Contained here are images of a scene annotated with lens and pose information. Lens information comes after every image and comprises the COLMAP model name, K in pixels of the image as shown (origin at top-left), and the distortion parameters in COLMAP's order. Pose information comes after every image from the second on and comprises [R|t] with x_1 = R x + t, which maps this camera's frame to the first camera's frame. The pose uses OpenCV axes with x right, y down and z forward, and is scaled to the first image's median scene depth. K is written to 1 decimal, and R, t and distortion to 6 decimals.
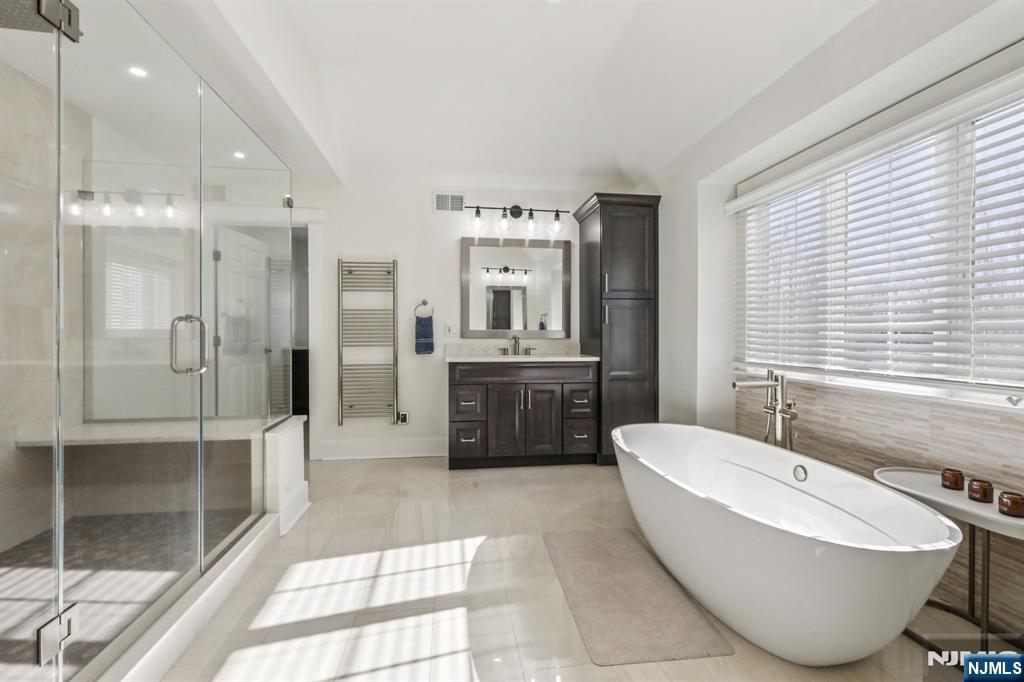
lens RADIAL K [[467.1, 0, 516.6], [0, 467.1, 335.2], [0, 0, 1]] dist [-0.001121, 0.002084]
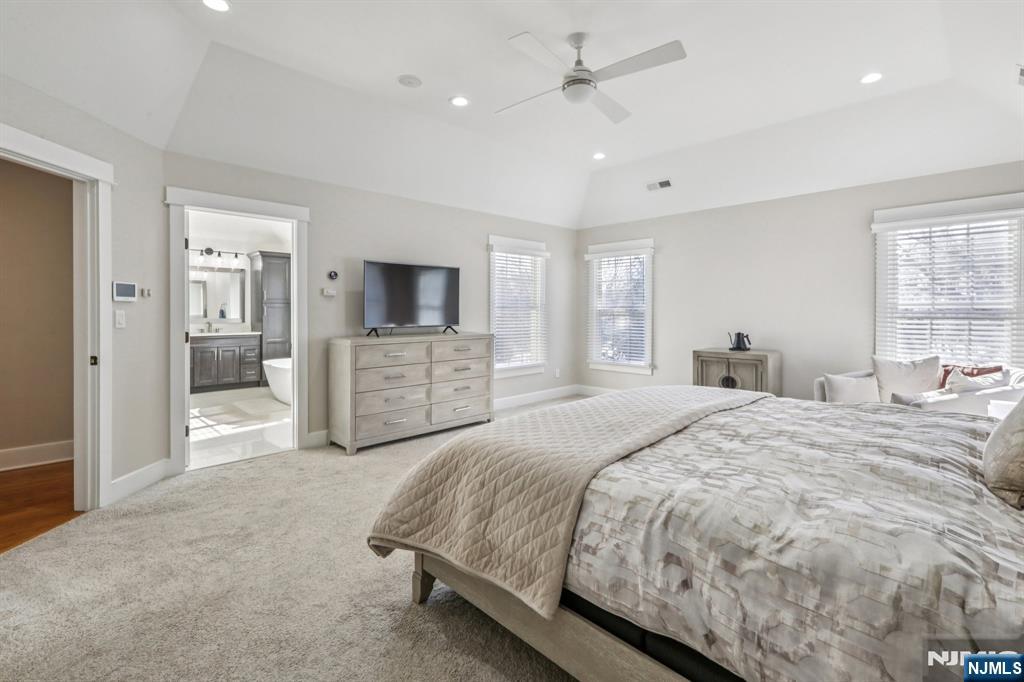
lens RADIAL K [[467.1, 0, 515.7], [0, 467.1, 308.5], [0, 0, 1]] dist [-0.001121, 0.002084]
pose [[0.805372, -0.002704, 0.592764, -0.185454], [0.006798, 0.999966, -0.004675, -0.052058], [-0.592731, 0.007794, 0.805363, -1.789998]]
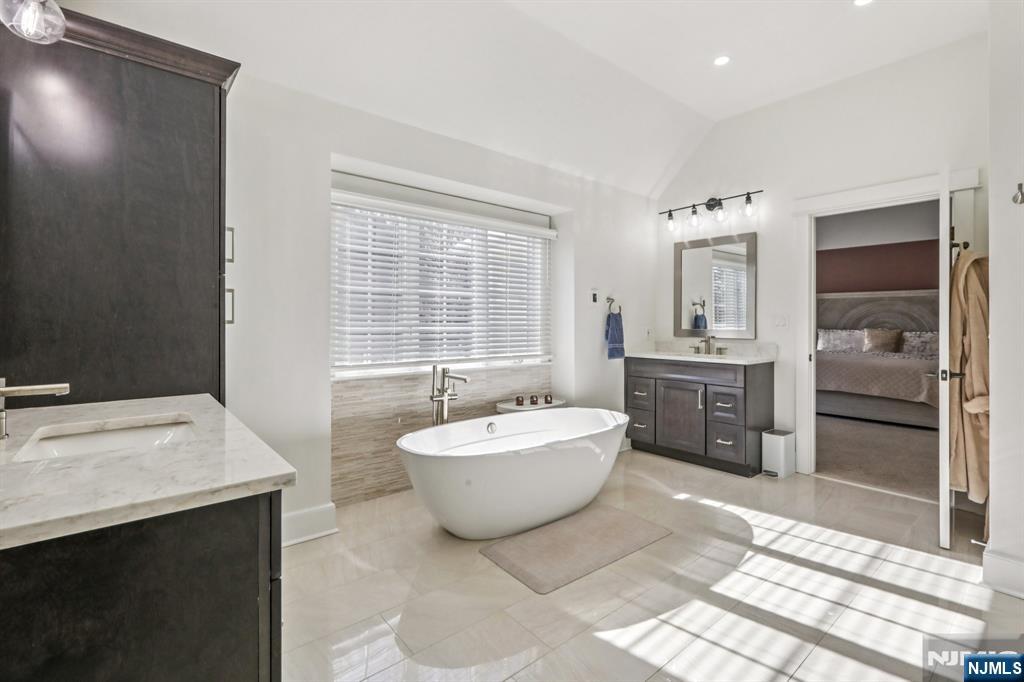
lens RADIAL K [[467.1, 0, 512.4], [0, 467.1, 317.6], [0, 0, 1]] dist [-0.001121, 0.002084]
pose [[-0.530280, 0.009042, 0.847774, -0.521701], [0.001319, 0.999951, -0.009840, -0.033264], [-0.847821, -0.004099, -0.530266, 1.286334]]
